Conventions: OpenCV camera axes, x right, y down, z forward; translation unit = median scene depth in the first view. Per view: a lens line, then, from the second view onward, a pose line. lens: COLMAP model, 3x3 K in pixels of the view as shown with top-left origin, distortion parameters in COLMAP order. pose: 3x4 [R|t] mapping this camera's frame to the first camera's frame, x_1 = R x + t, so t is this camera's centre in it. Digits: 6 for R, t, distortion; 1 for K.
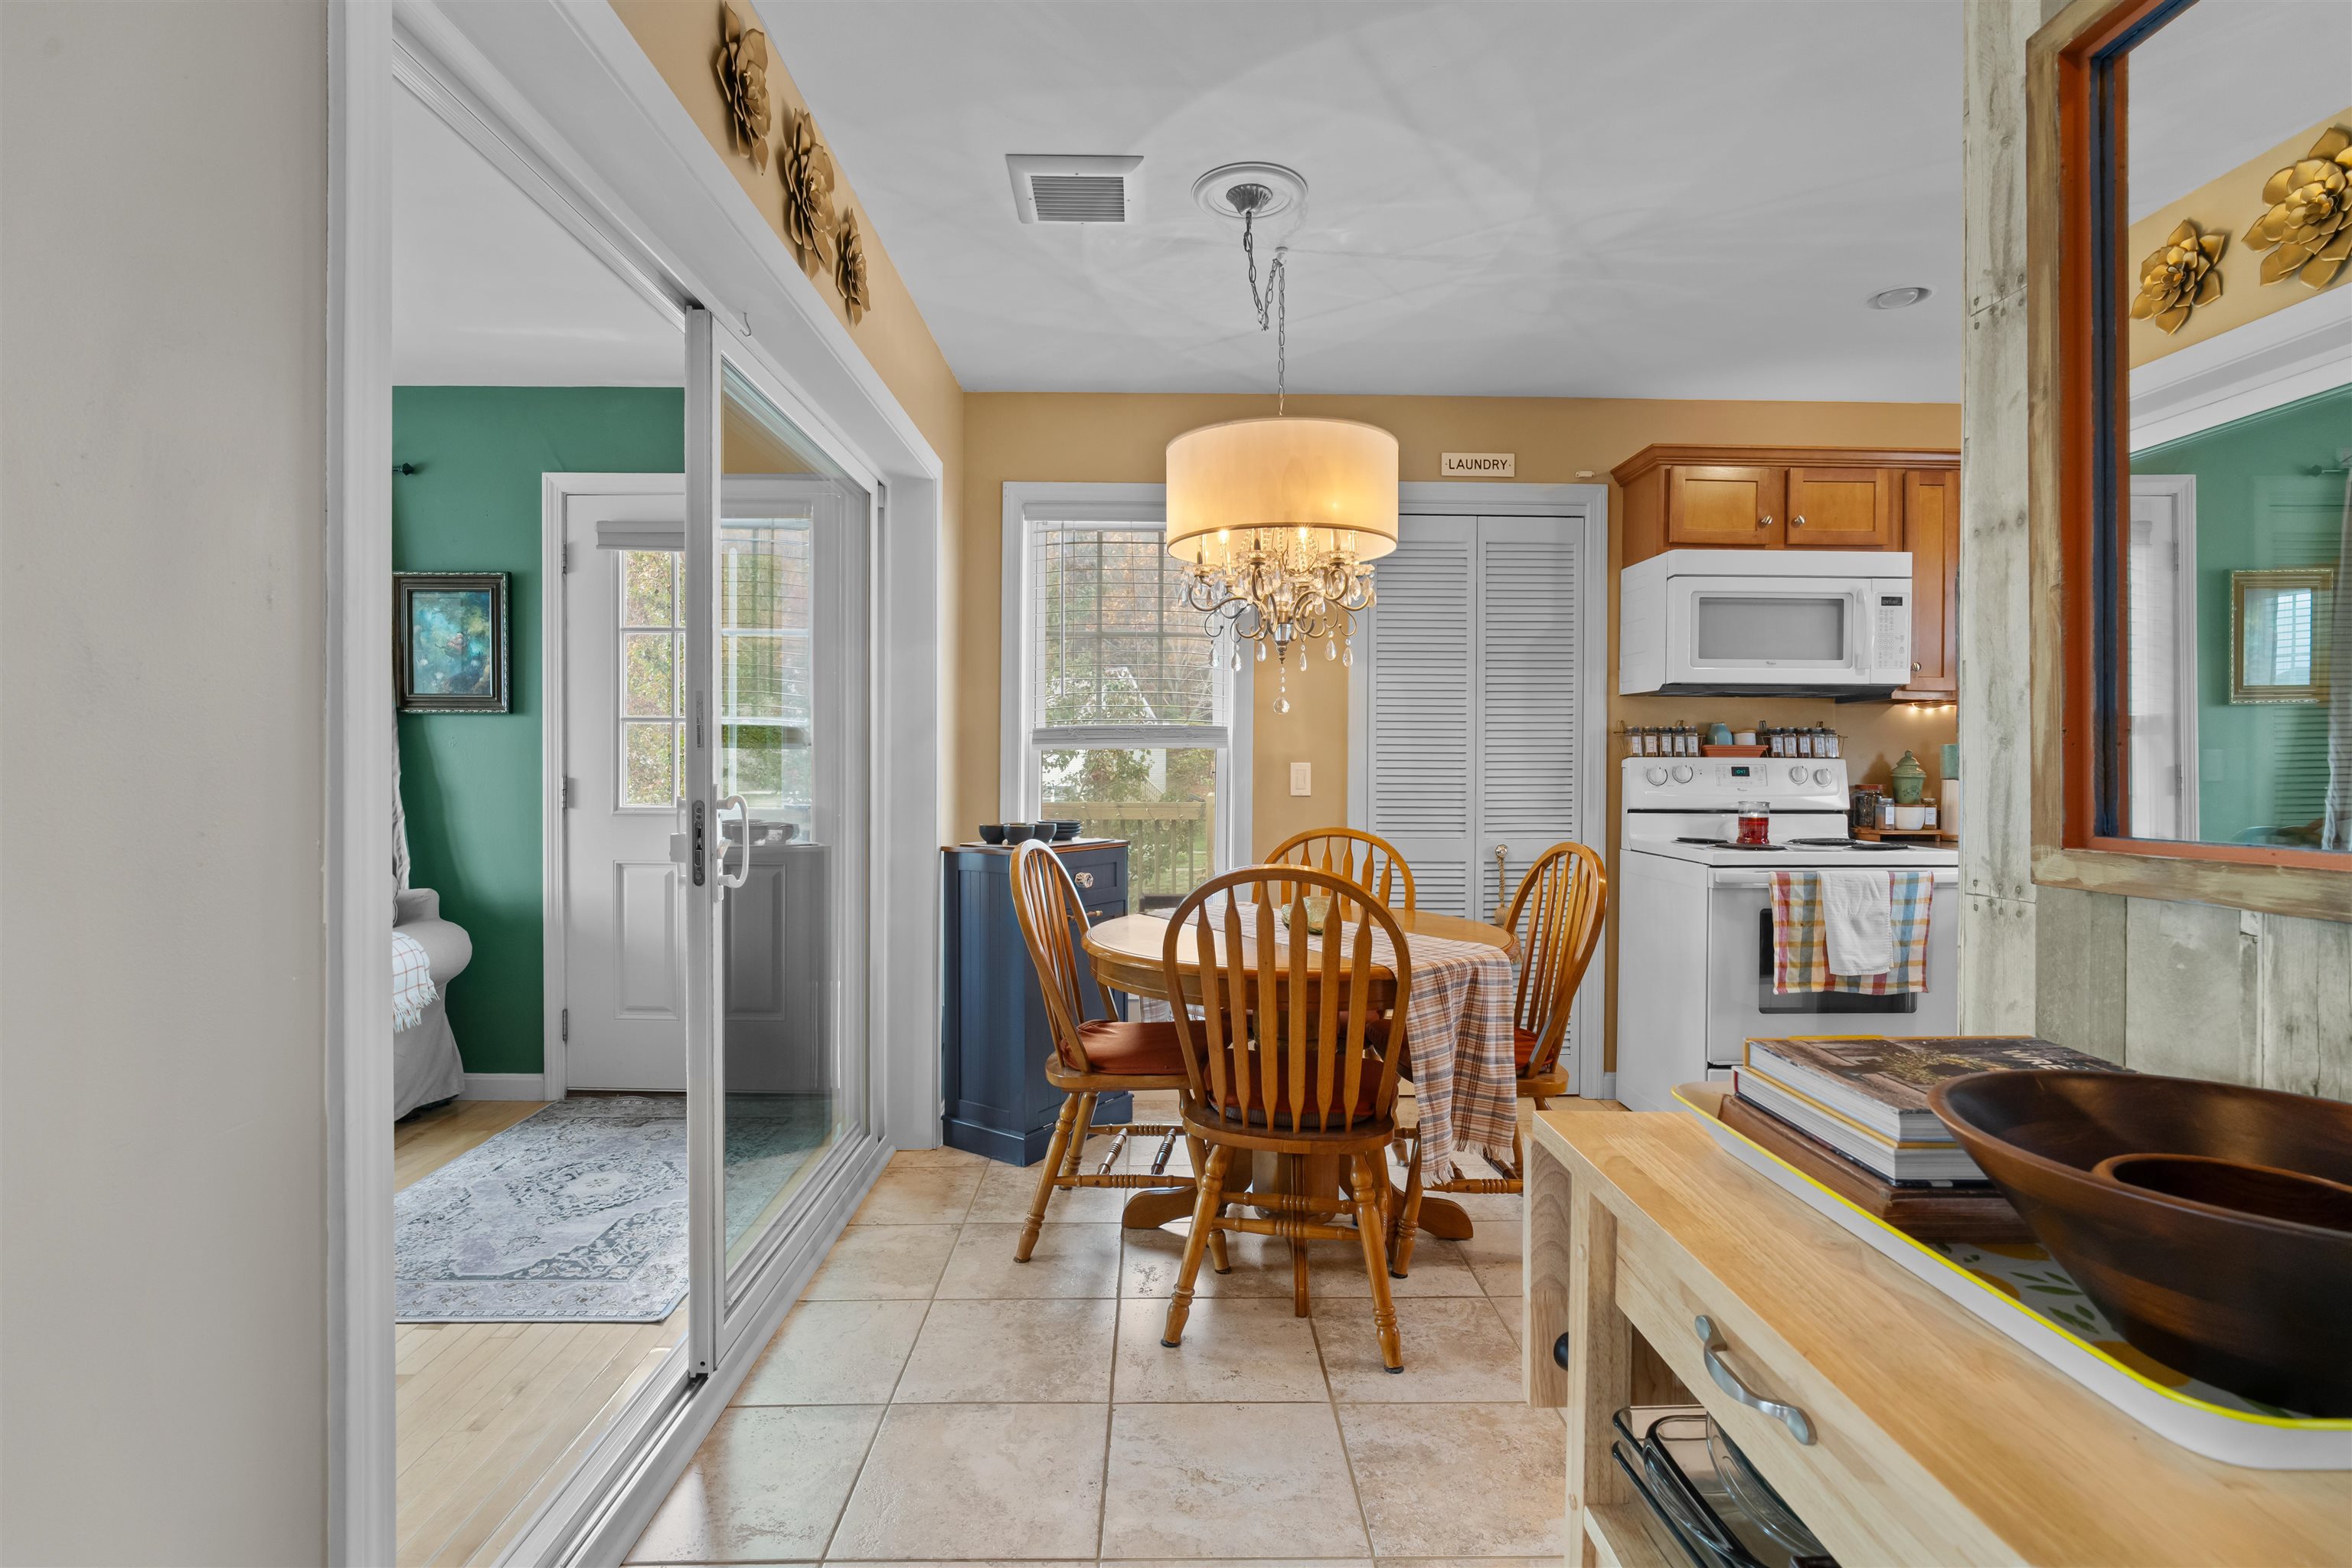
lens RADIAL K [[1119.6, 0, 1194.2], [0, 1119.6, 779.1], [0, 0, 1]] dist [-0.018194, 0.008290]
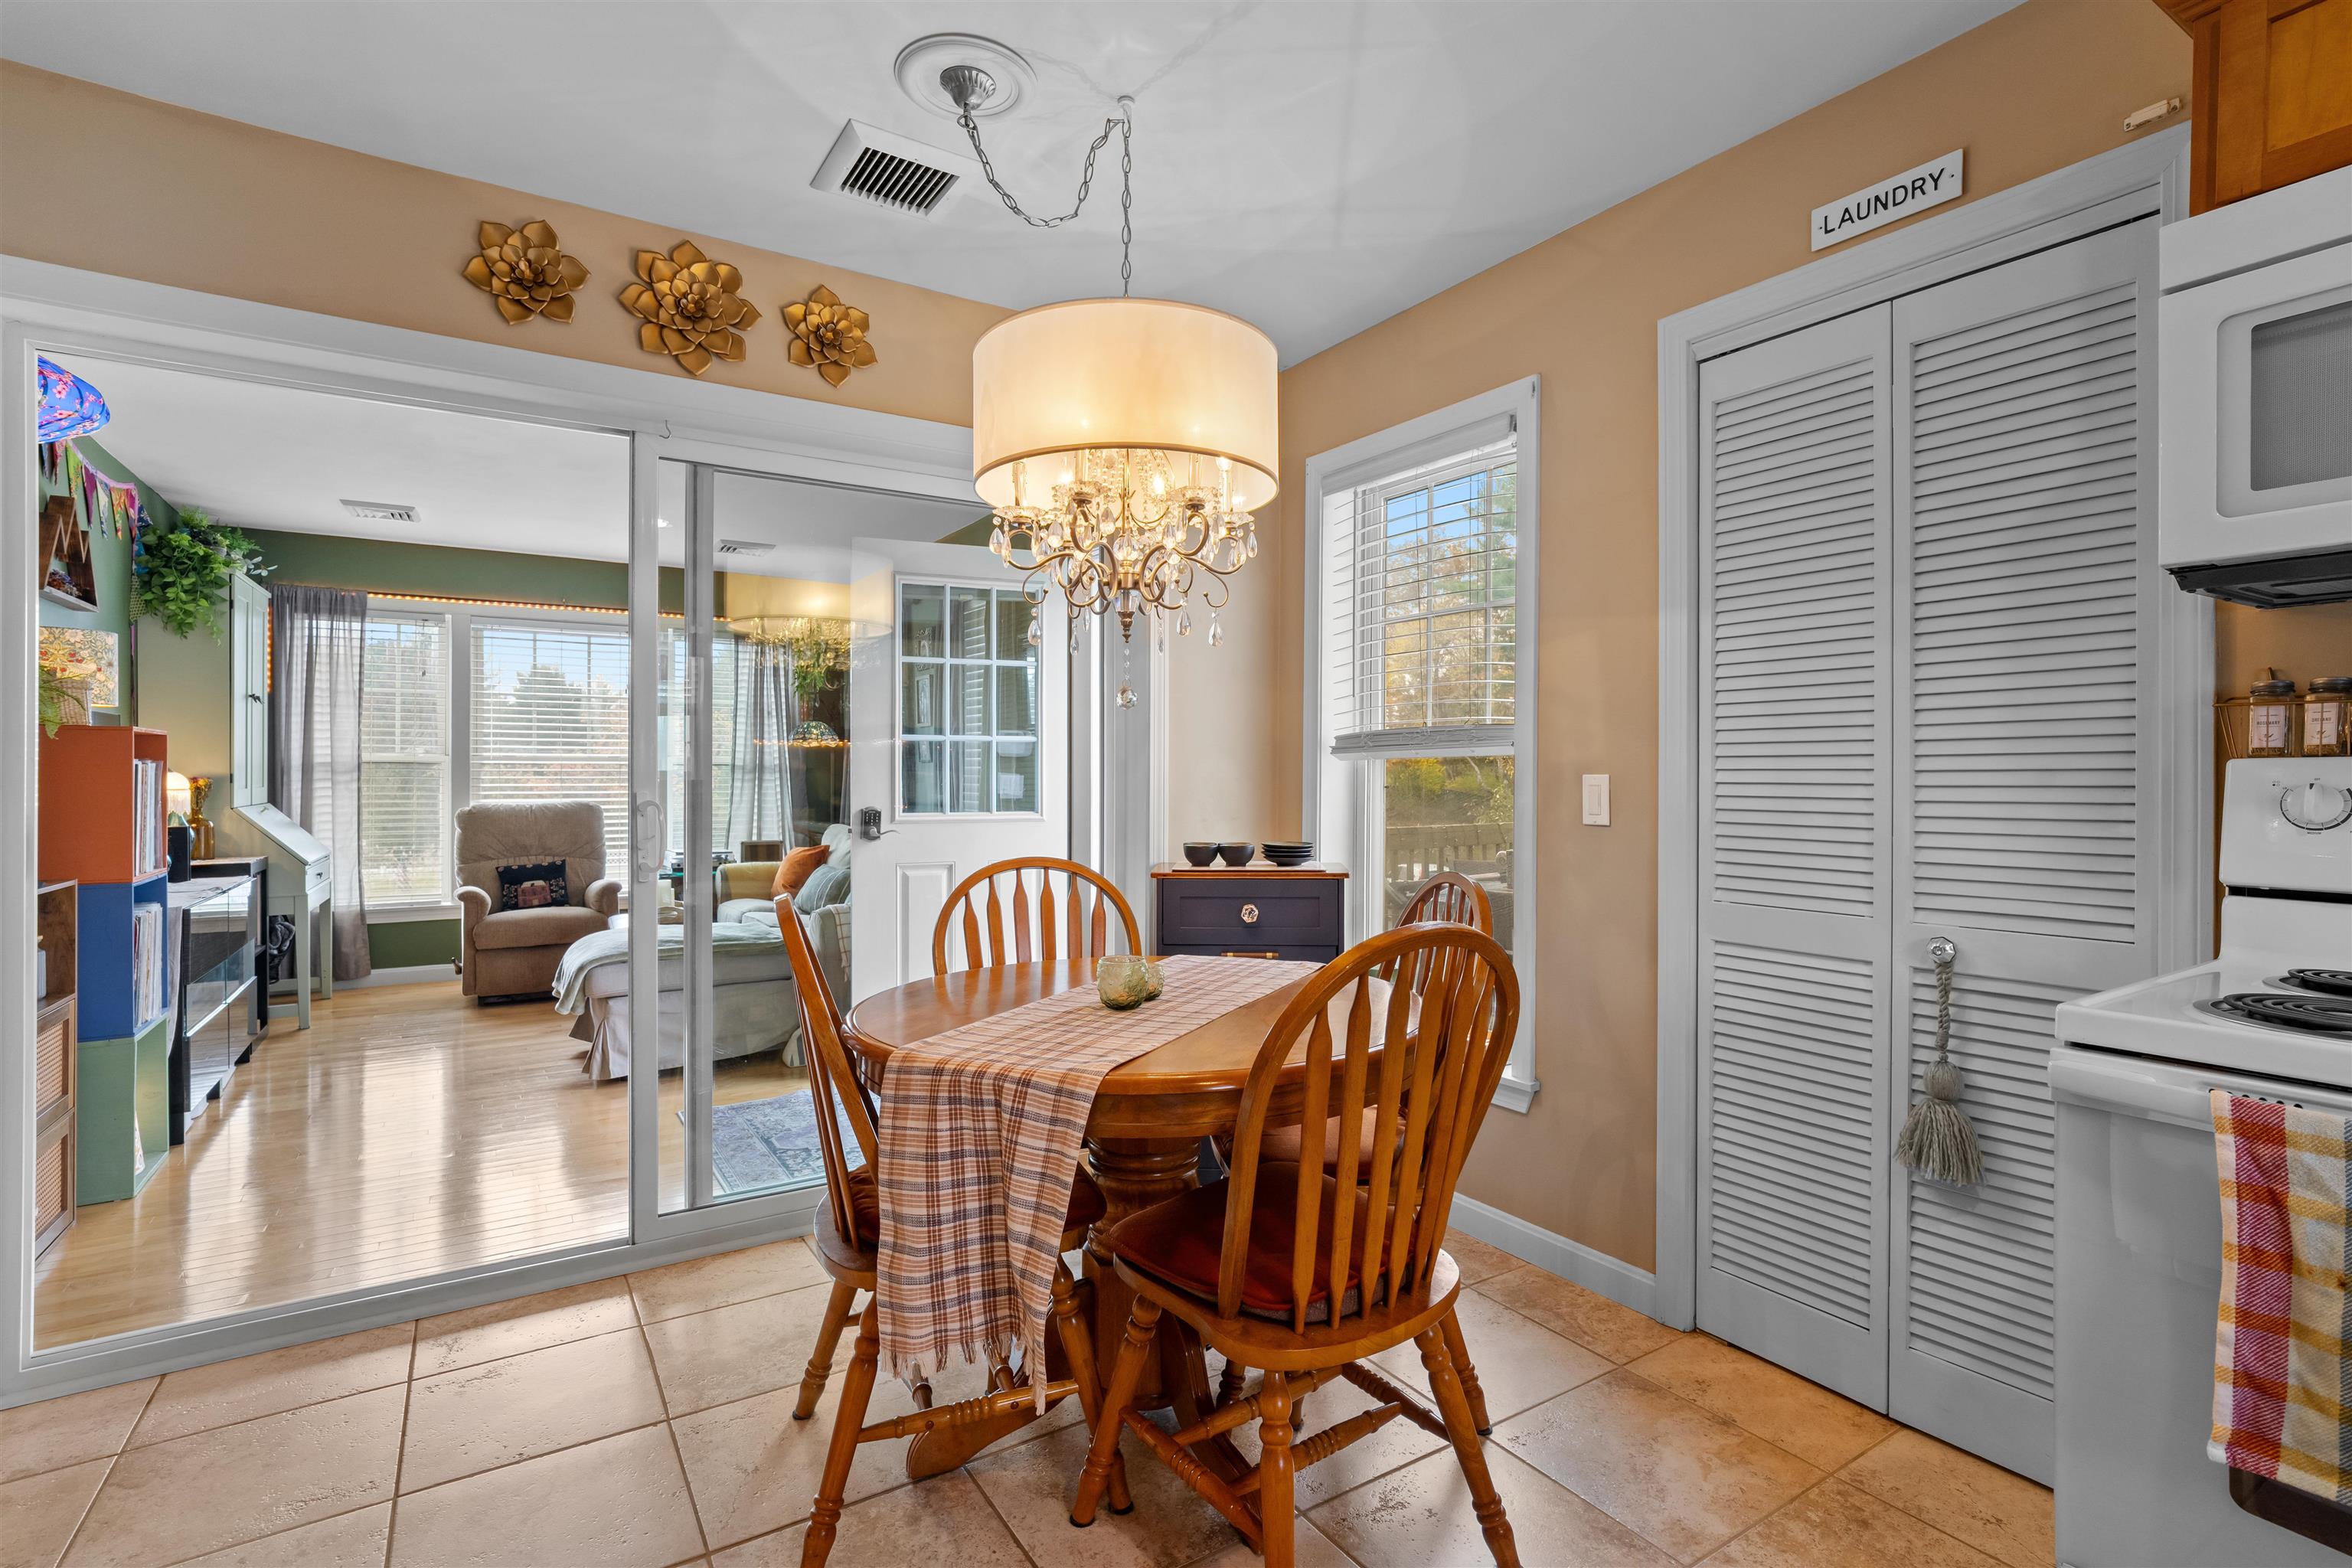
lens RADIAL K [[1119.6, 0, 1193.5], [0, 1119.6, 776.3], [0, 0, 1]] dist [-0.018194, 0.008290]
pose [[0.523887, -0.002113, -0.851785, 0.540489], [-0.011924, 0.999881, -0.009814, -0.004510], [0.851704, 0.015299, 0.523799, 0.468846]]
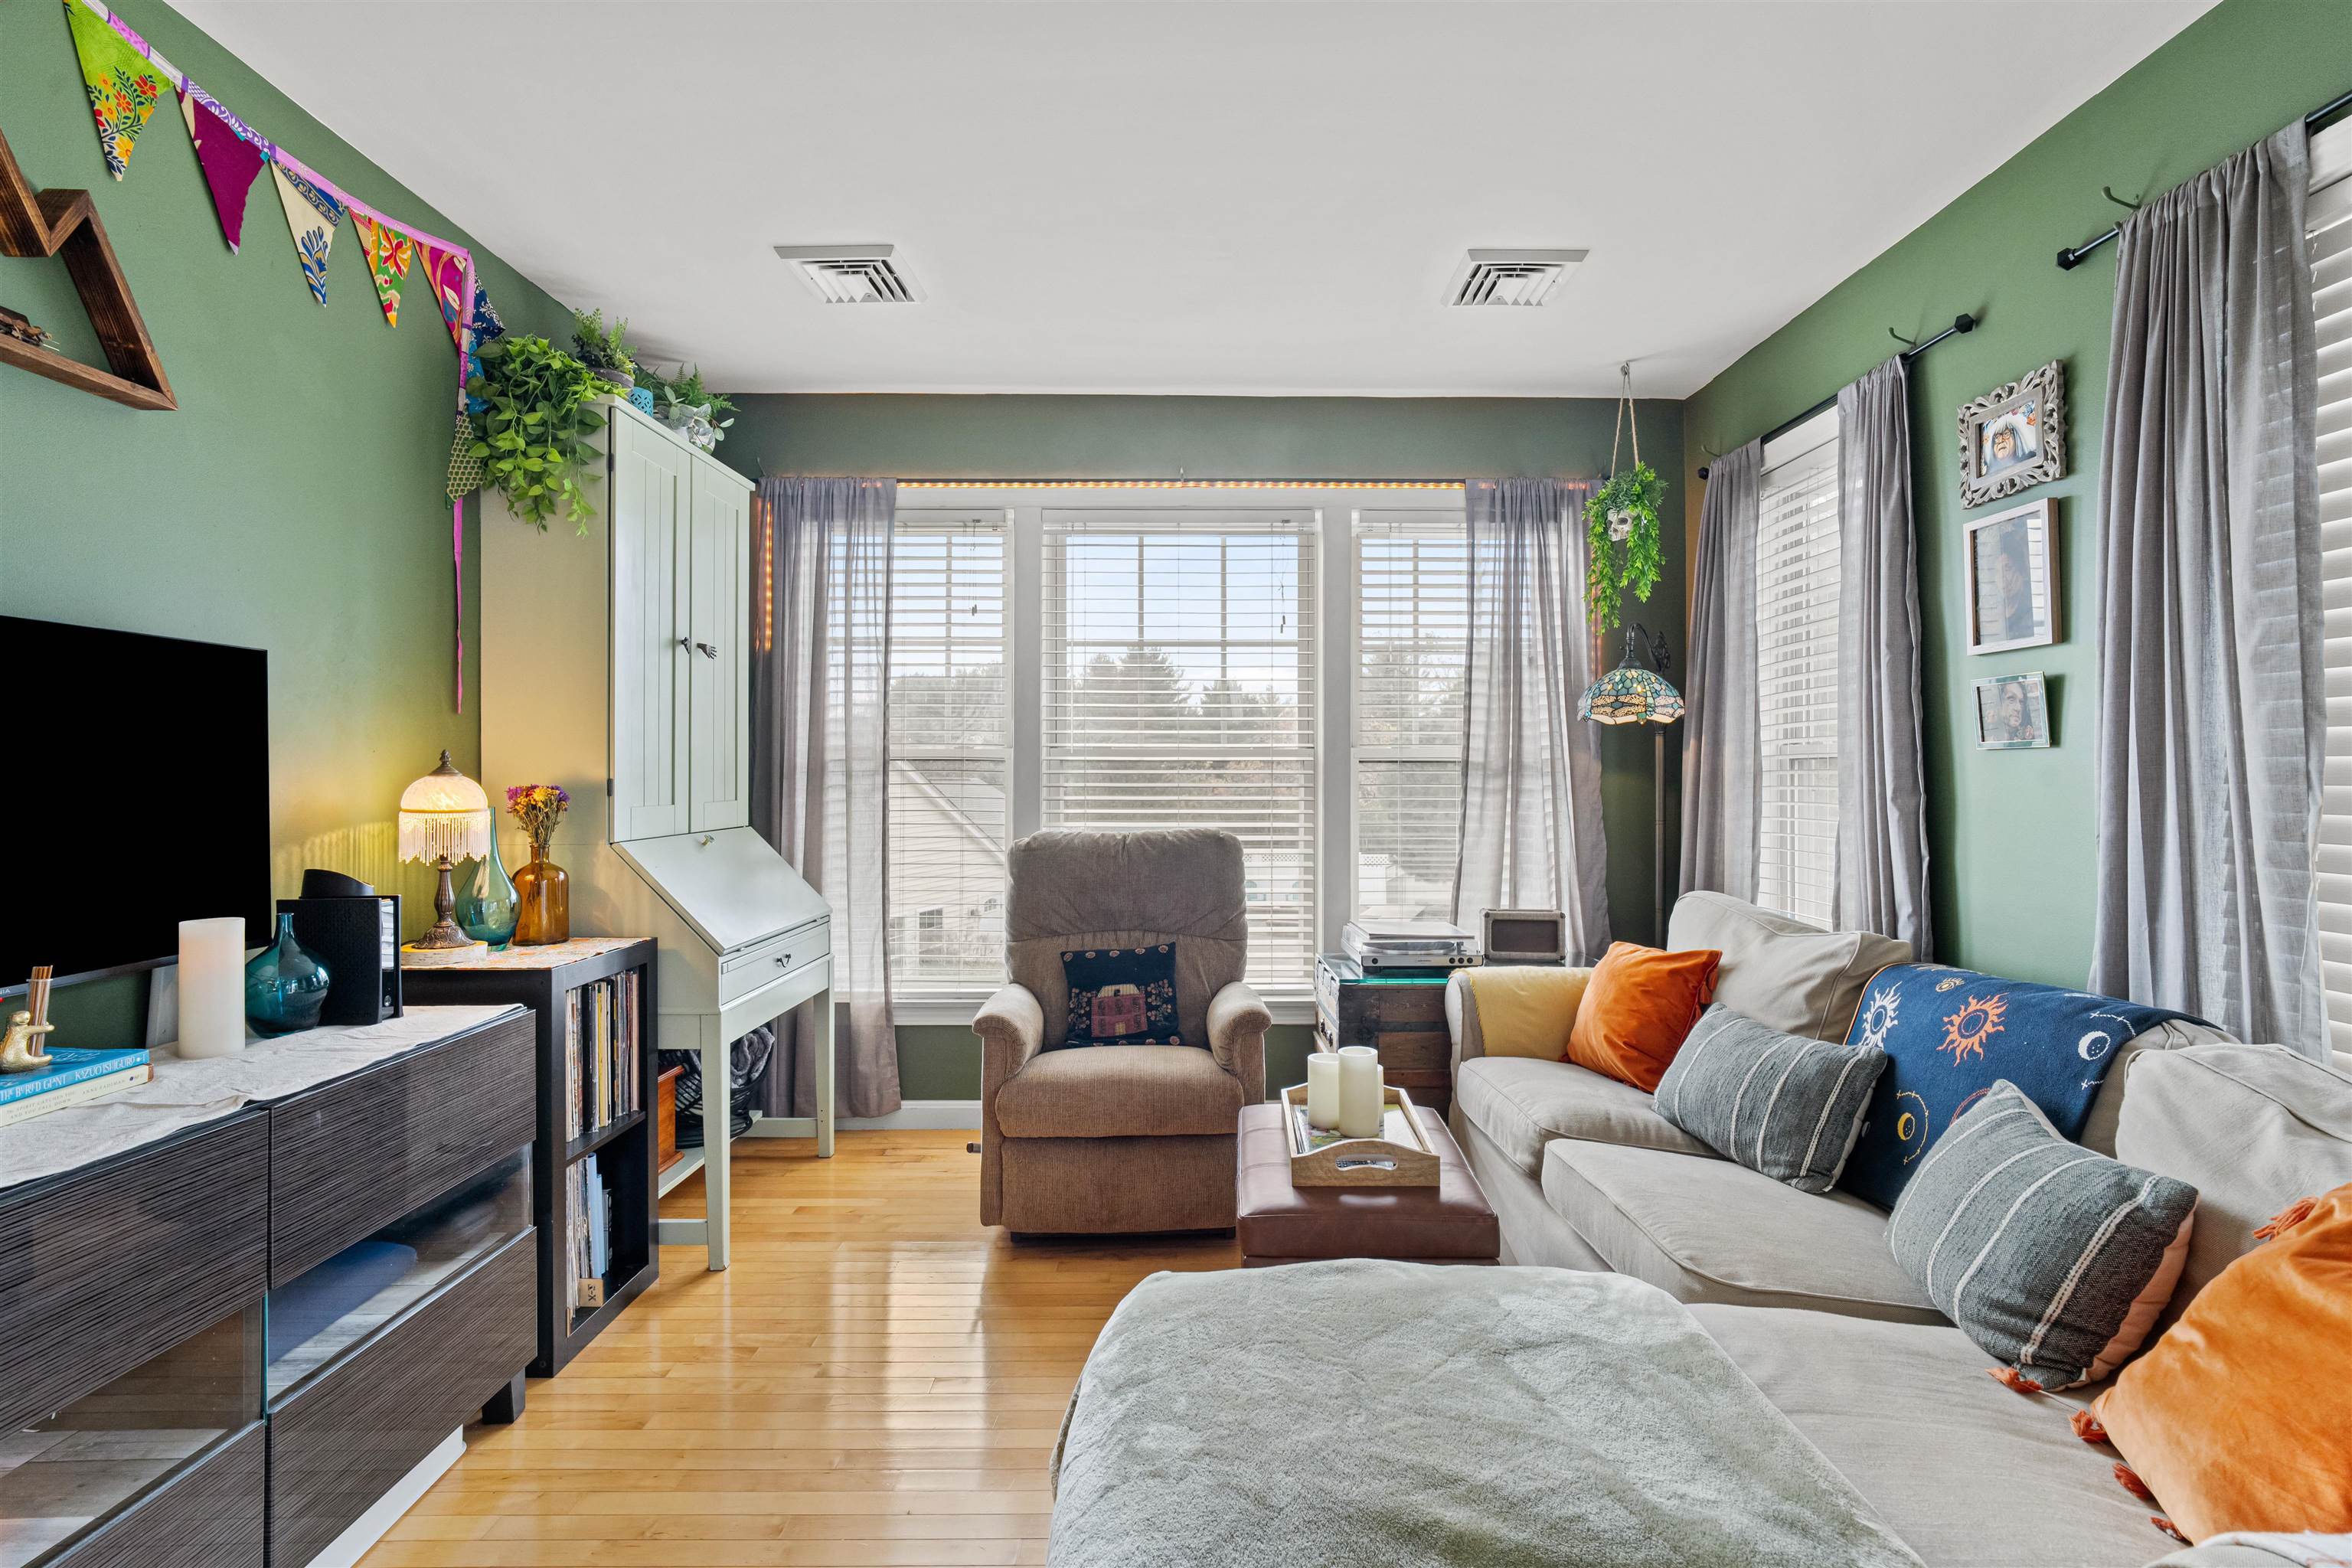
lens RADIAL K [[1119.6, 0, 1194.1], [0, 1119.6, 769.3], [0, 0, 1]] dist [-0.018194, 0.008290]
pose [[-0.009569, -0.010280, -0.999901, -0.456010], [-0.016549, 0.999812, -0.010121, -0.011987], [0.999817, 0.016450, -0.009738, 0.560762]]
